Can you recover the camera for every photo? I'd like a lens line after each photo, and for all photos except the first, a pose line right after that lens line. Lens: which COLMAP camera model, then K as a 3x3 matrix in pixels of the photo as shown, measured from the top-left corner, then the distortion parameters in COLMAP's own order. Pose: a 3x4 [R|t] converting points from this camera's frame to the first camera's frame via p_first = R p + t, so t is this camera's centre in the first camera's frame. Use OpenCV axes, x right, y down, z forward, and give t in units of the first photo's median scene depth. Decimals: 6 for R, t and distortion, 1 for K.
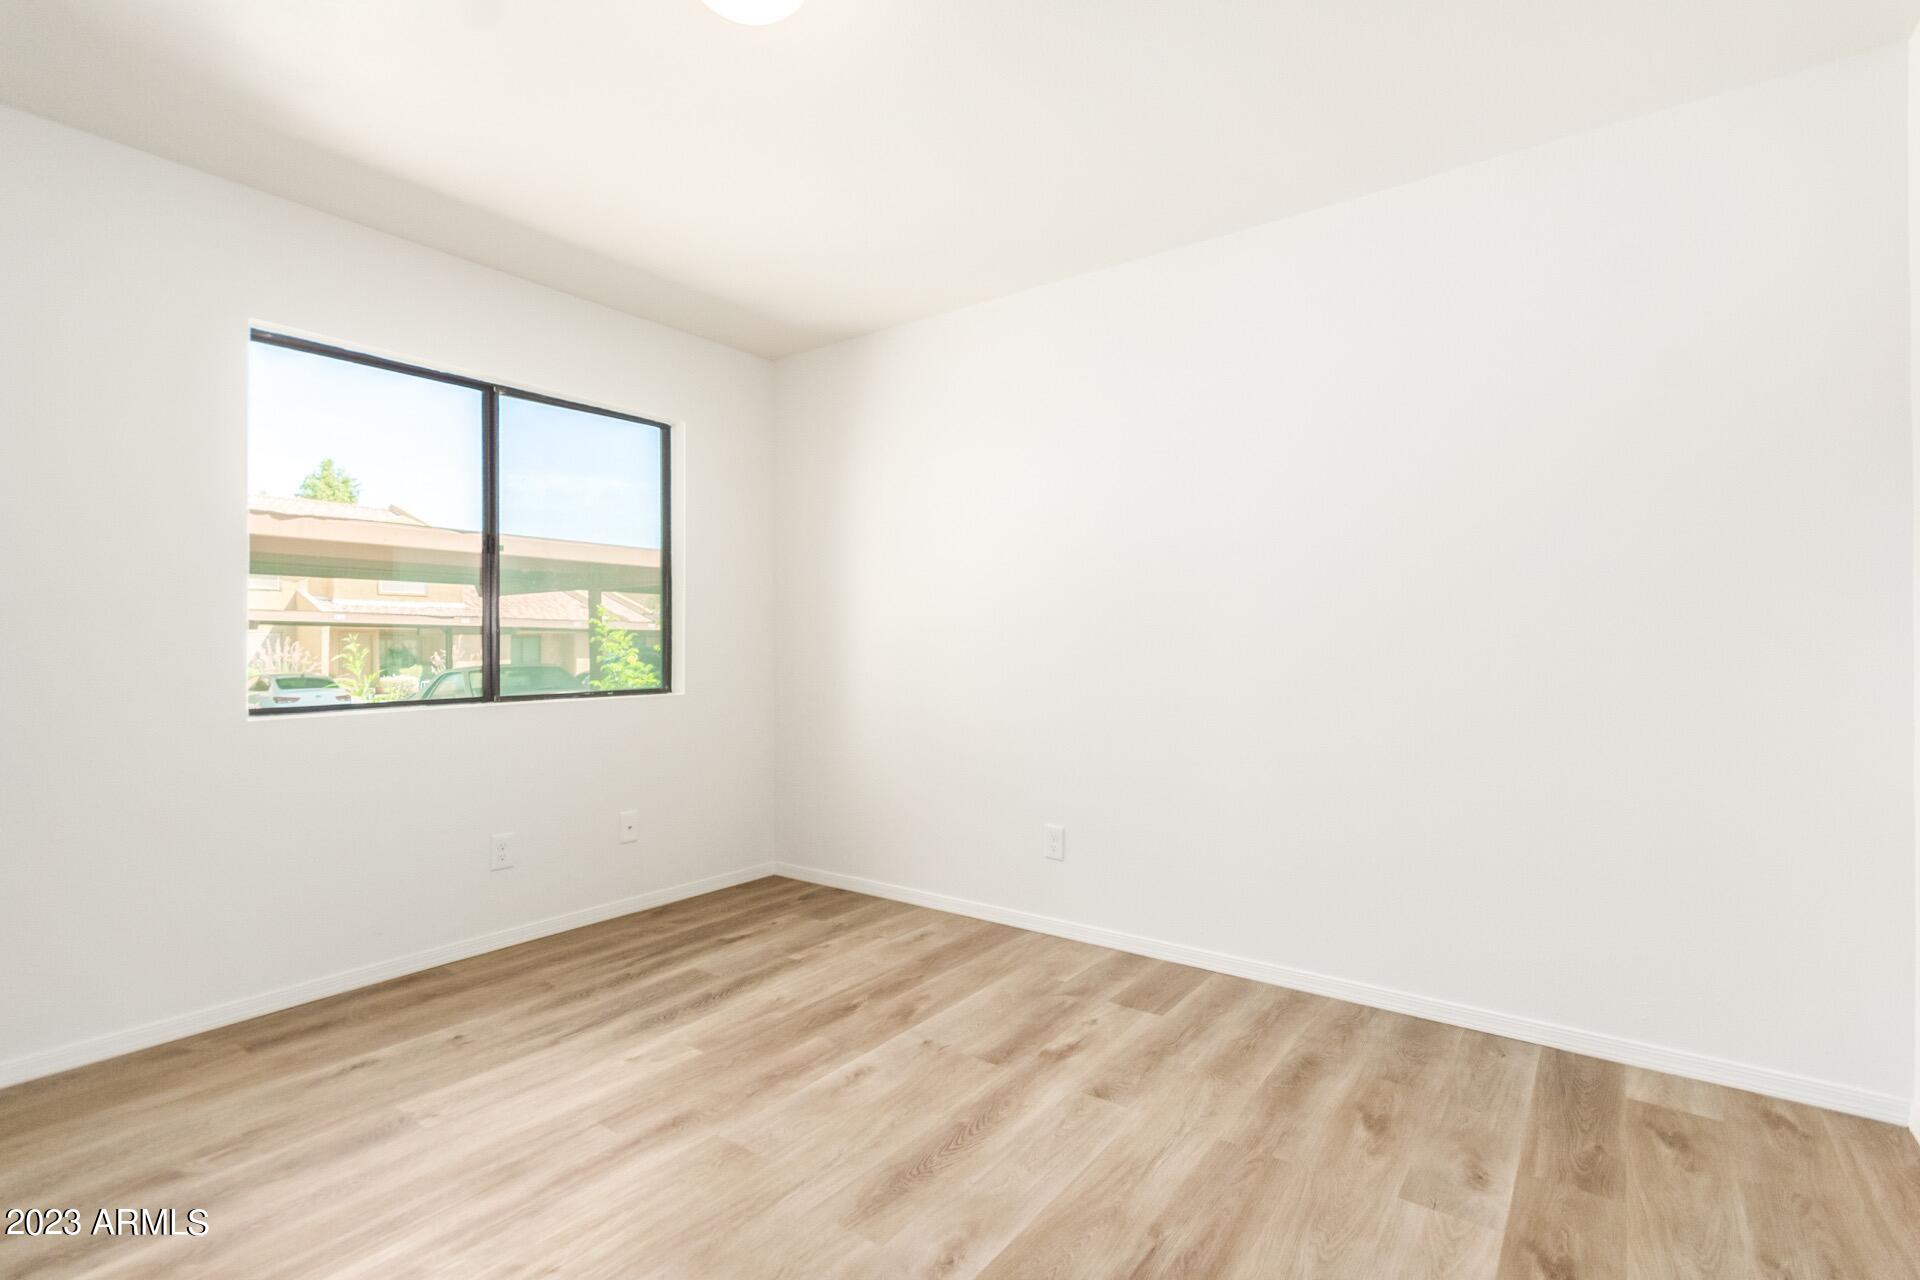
lens RADIAL K [[892.0, 0, 983.9], [0, 892.0, 647.5], [0, 0, 1]] dist [0.001247, 0.000894]
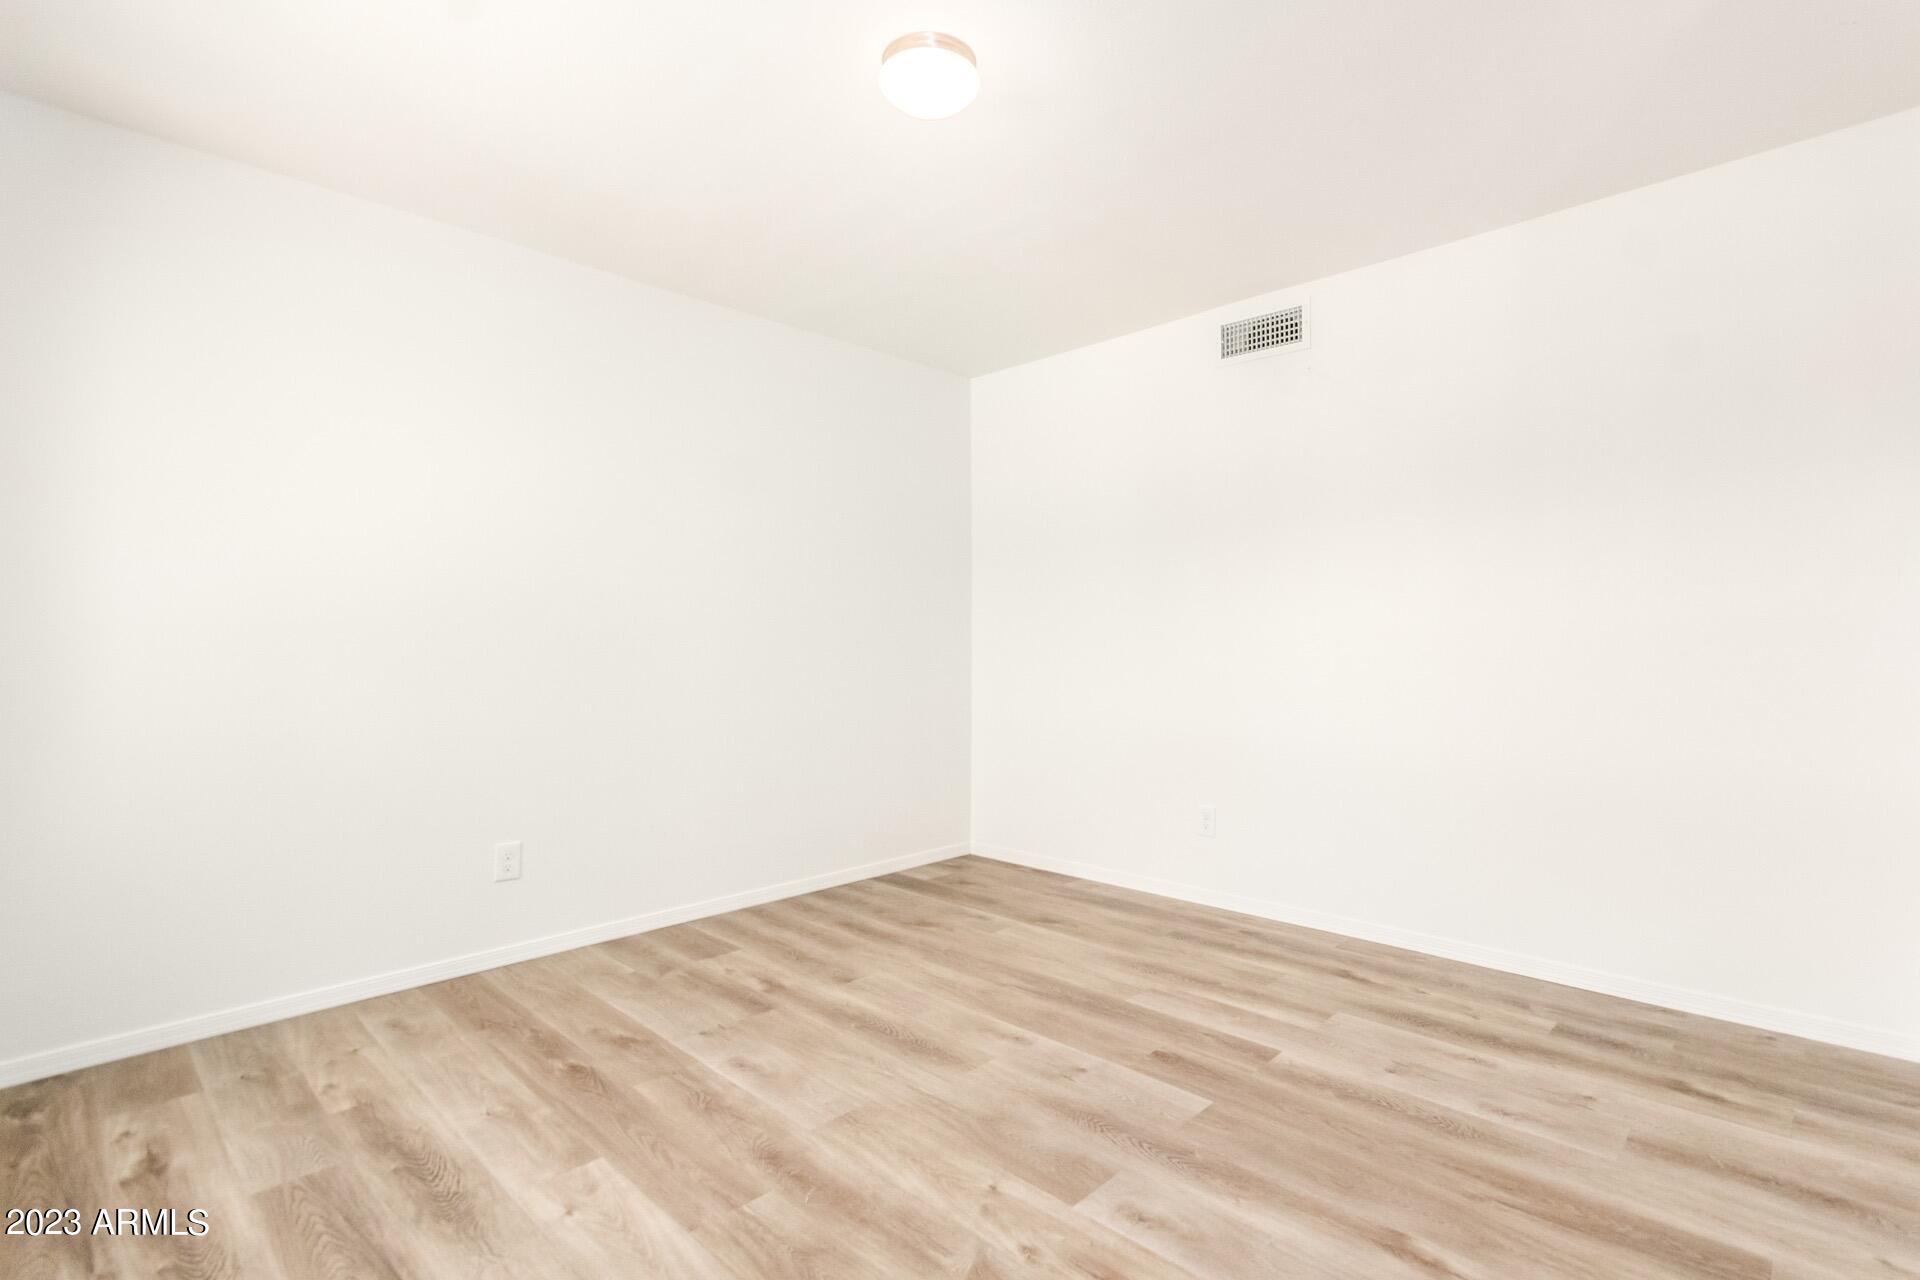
lens RADIAL K [[892.0, 0, 974.8], [0, 892.0, 649.6], [0, 0, 1]] dist [0.001247, 0.000894]
pose [[0.147616, -0.005002, 0.989032, -0.935781], [0.008103, 0.999960, 0.003848, 0.003735], [-0.989012, 0.007446, 0.147651, 0.496003]]
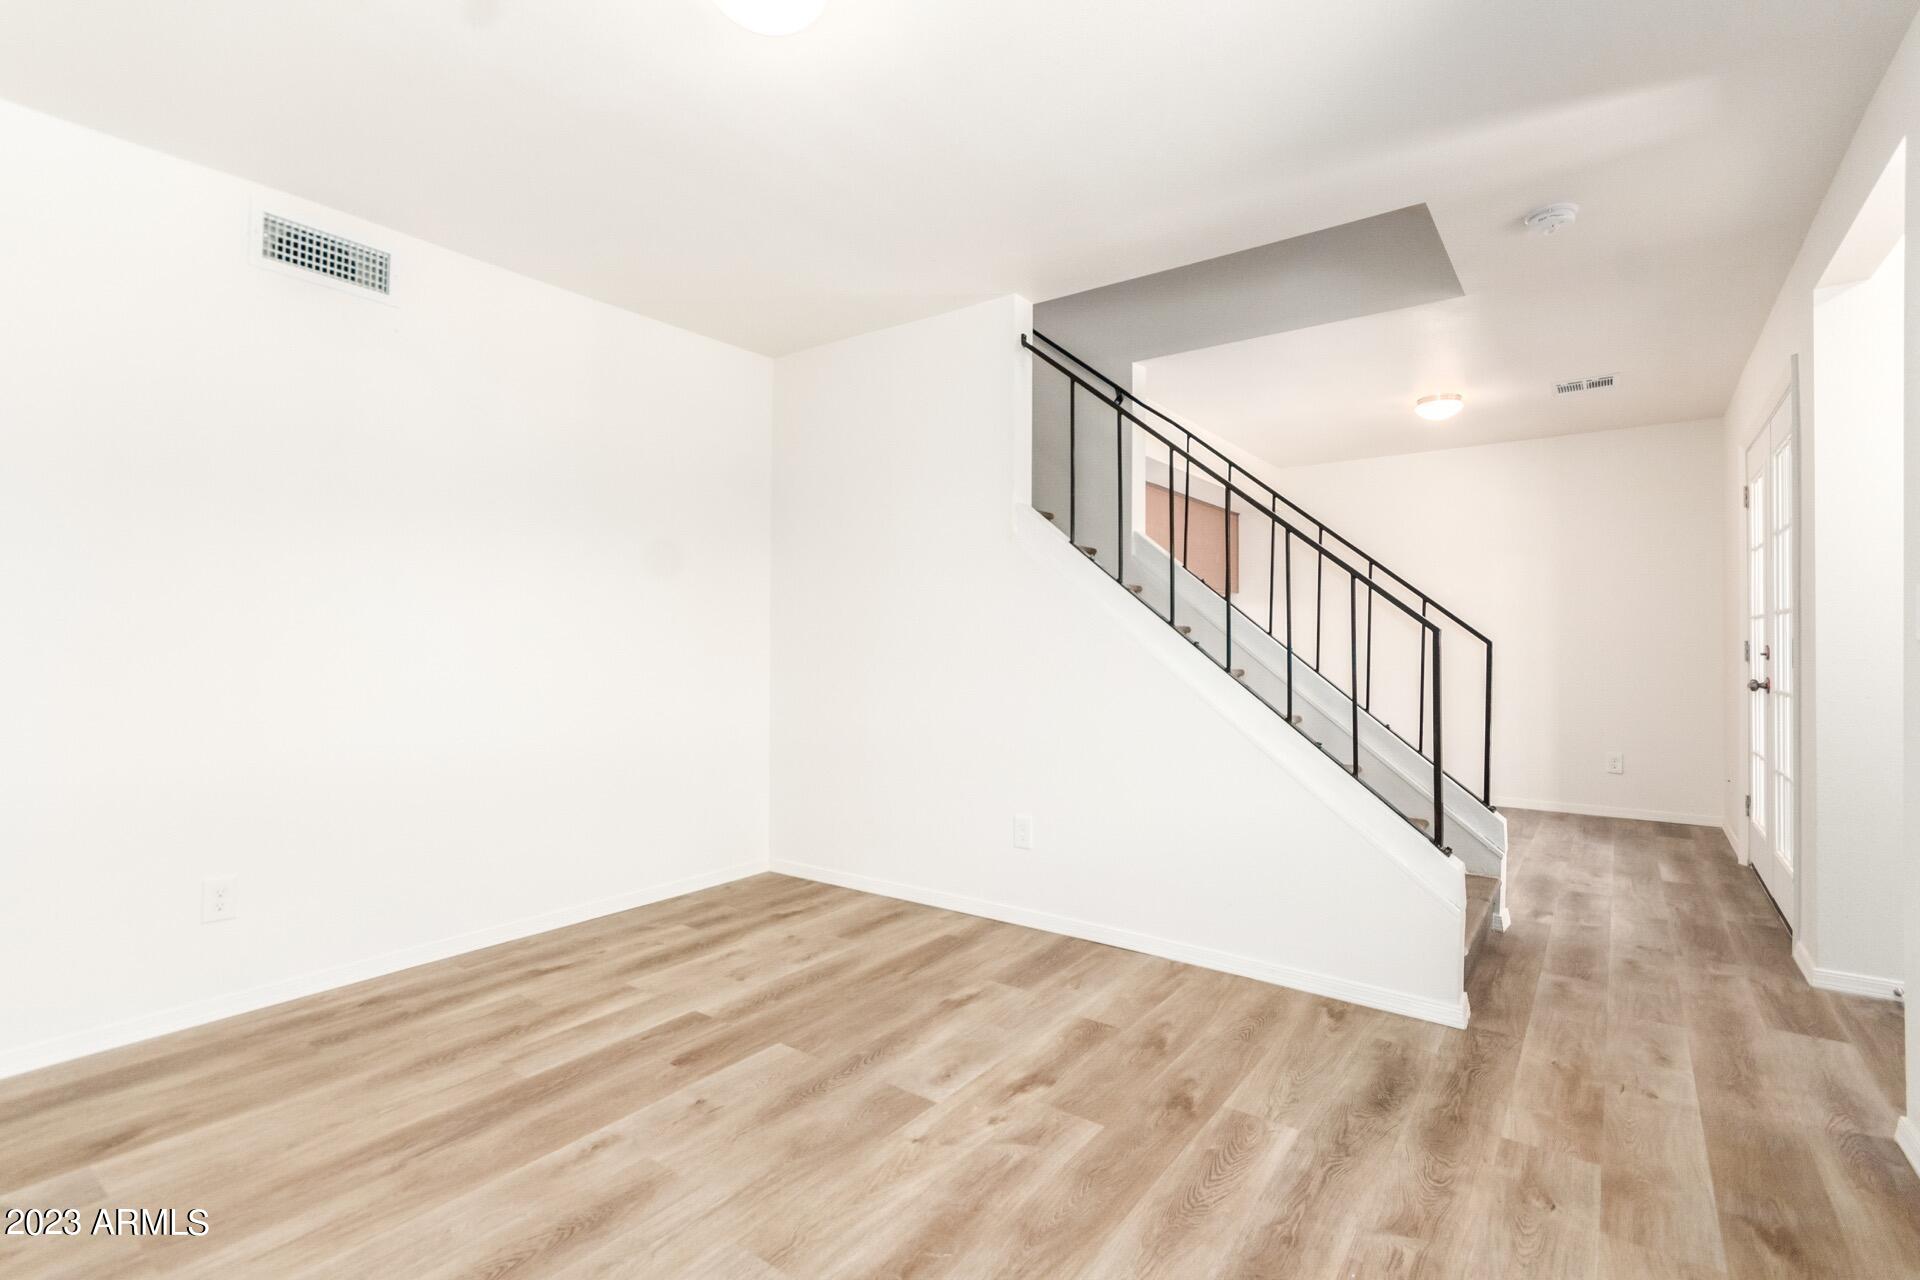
lens RADIAL K [[892.0, 0, 969.1], [0, 892.0, 631.4], [0, 0, 1]] dist [0.001247, 0.000894]
pose [[-0.999879, 0.001151, 0.015501, -0.335642], [0.001042, 0.999975, -0.007013, -0.003238], [-0.015509, -0.006996, -0.999855, 1.311336]]
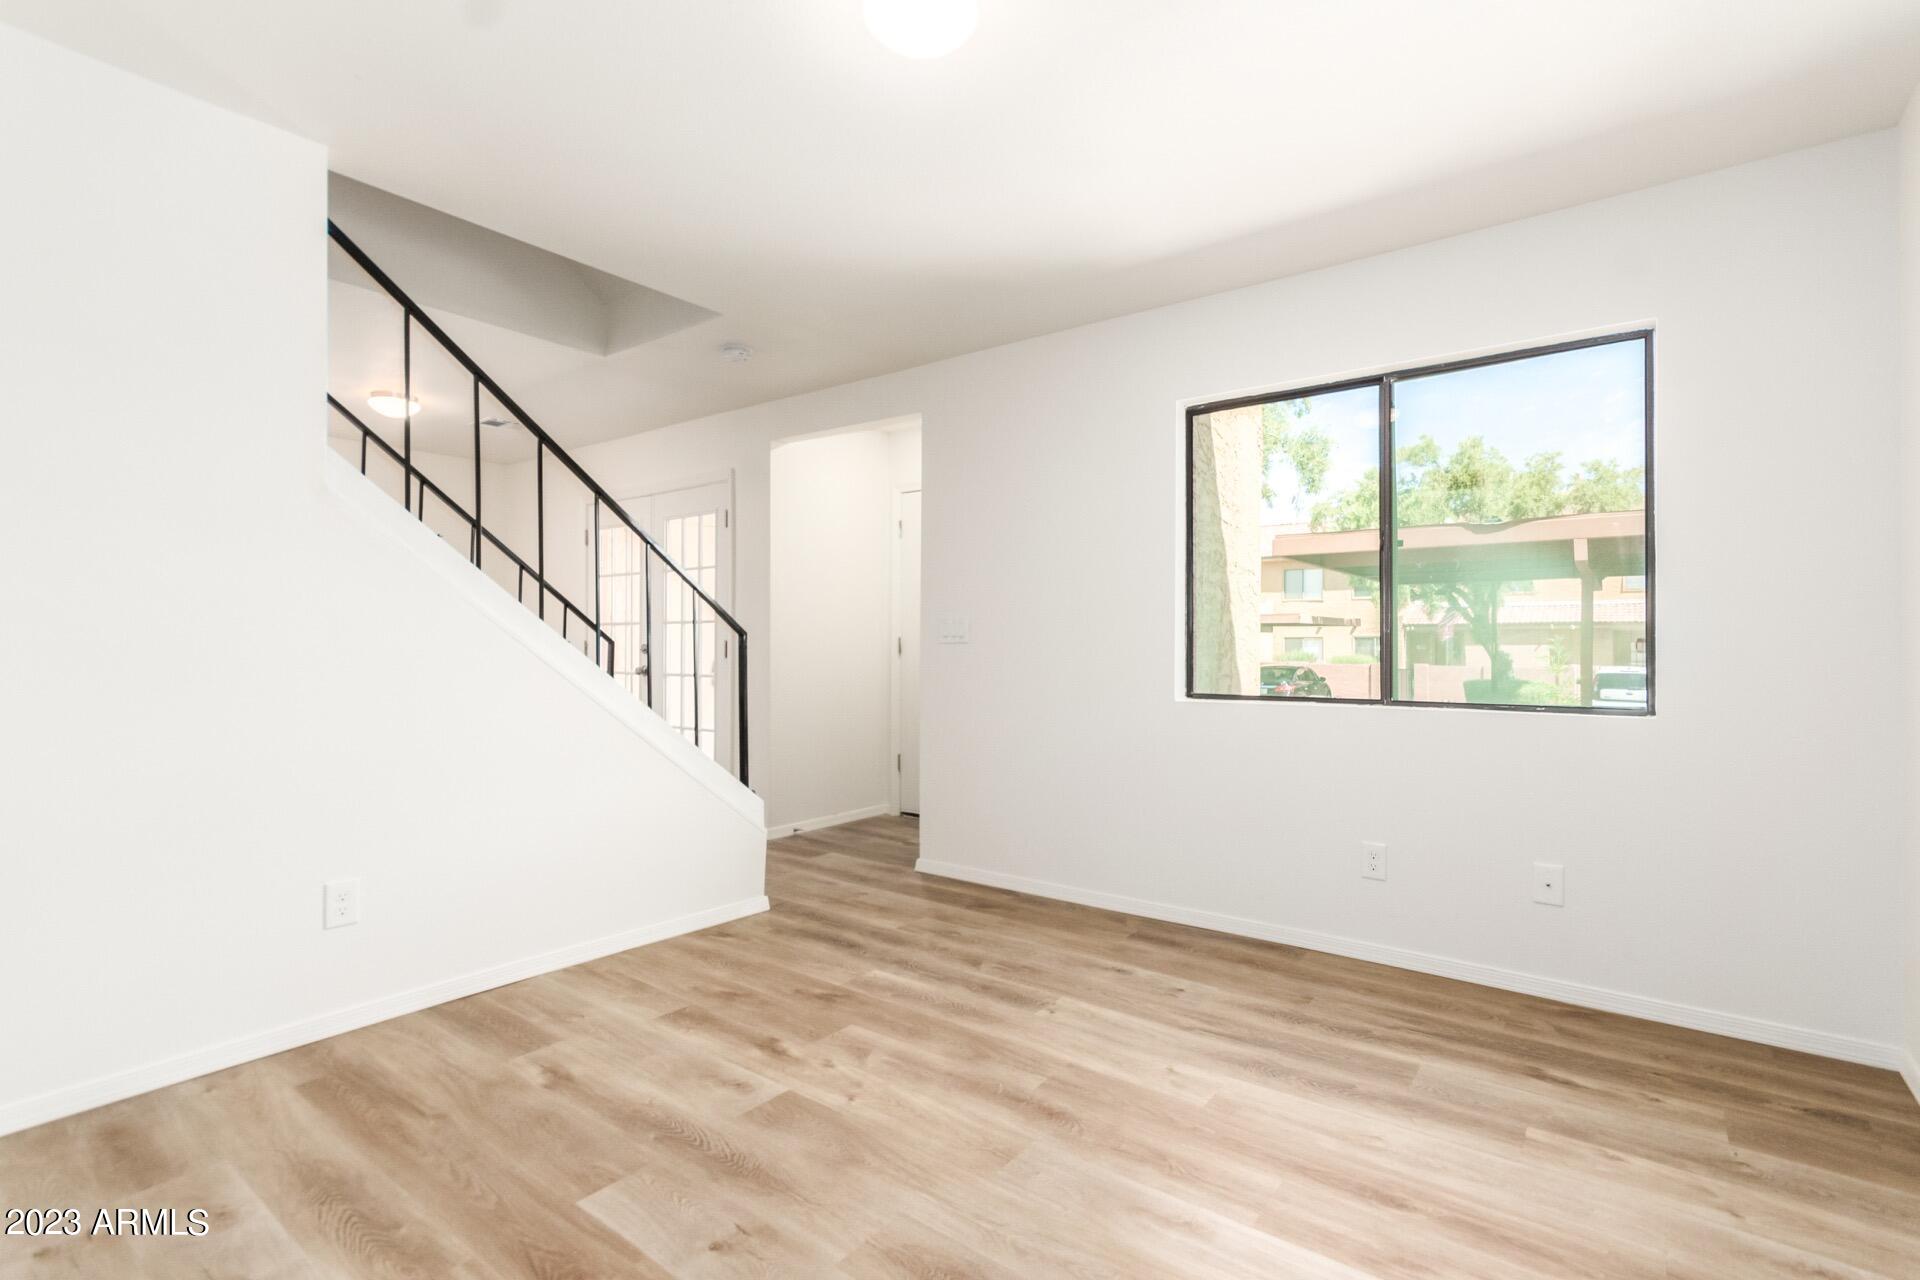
lens RADIAL K [[892.0, 0, 972.8], [0, 892.0, 646.0], [0, 0, 1]] dist [0.001247, 0.000894]
pose [[-0.028102, 0.003473, -0.999599, 0.512110], [-0.008756, 0.999955, 0.003720, -0.002619], [0.999567, 0.008857, -0.028071, 0.710458]]
